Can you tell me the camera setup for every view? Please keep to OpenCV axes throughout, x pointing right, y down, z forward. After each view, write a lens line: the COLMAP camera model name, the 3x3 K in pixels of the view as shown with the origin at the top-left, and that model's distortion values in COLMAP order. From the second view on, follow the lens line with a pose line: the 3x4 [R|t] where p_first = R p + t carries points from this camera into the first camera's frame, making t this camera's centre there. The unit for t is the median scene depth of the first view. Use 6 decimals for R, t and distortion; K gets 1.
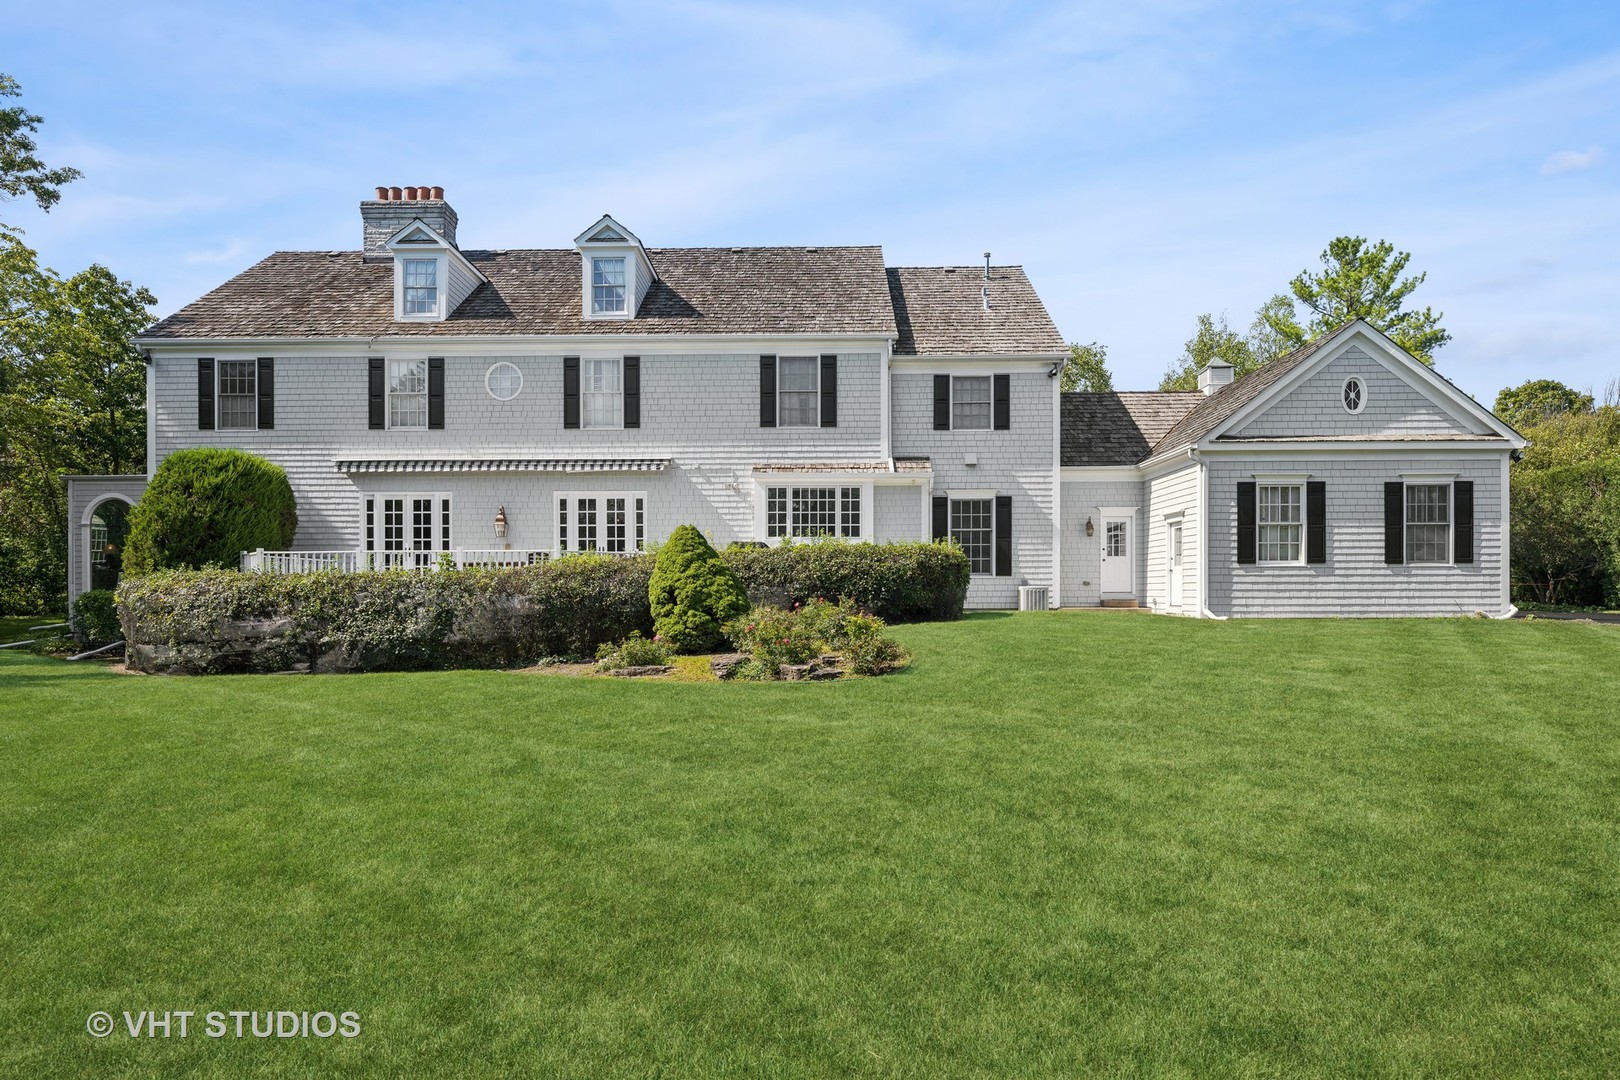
lens RADIAL K [[828.4, 0, 810.3], [0, 828.4, 615.1], [0, 0, 1]] dist [-0.001105, -0.000933]
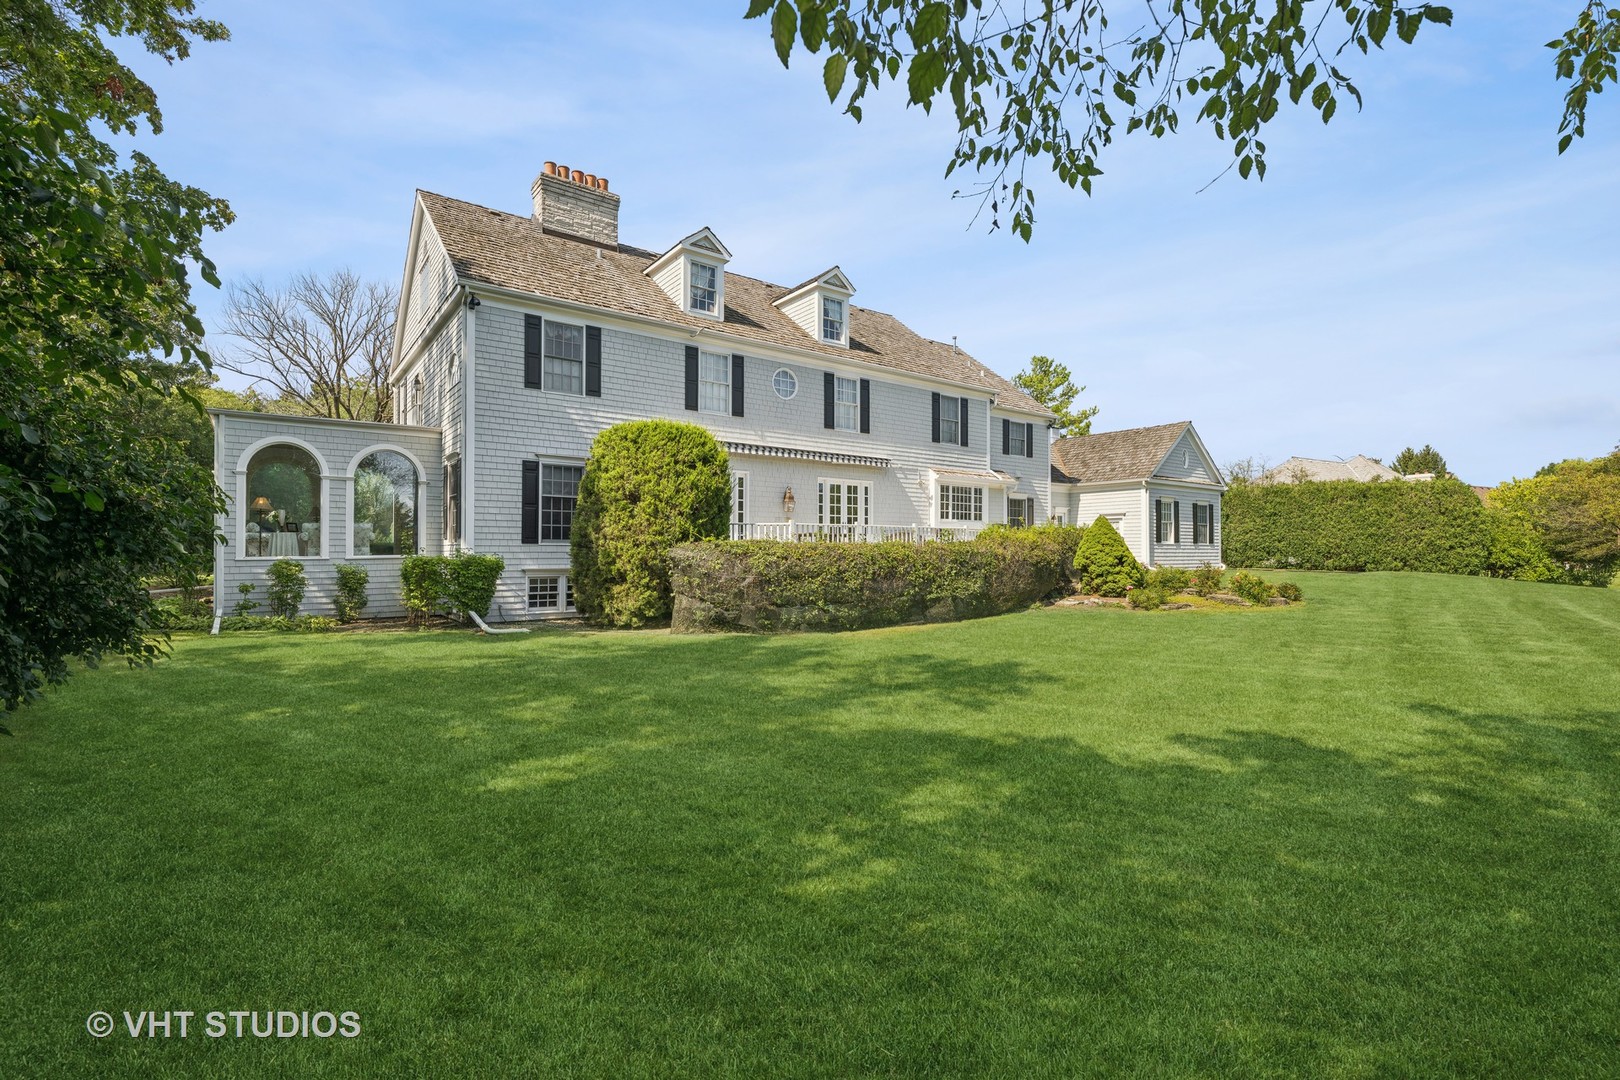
lens RADIAL K [[737.2, 0, 810.0], [0, 737.2, 540.0], [0, 0, 1]] dist [0.000835, -0.000014]
pose [[0.789985, 0.014161, 0.612962, -0.997974], [0.013350, 0.999099, -0.040287, -0.009954], [-0.612980, 0.040010, 0.789084, 0.135280]]
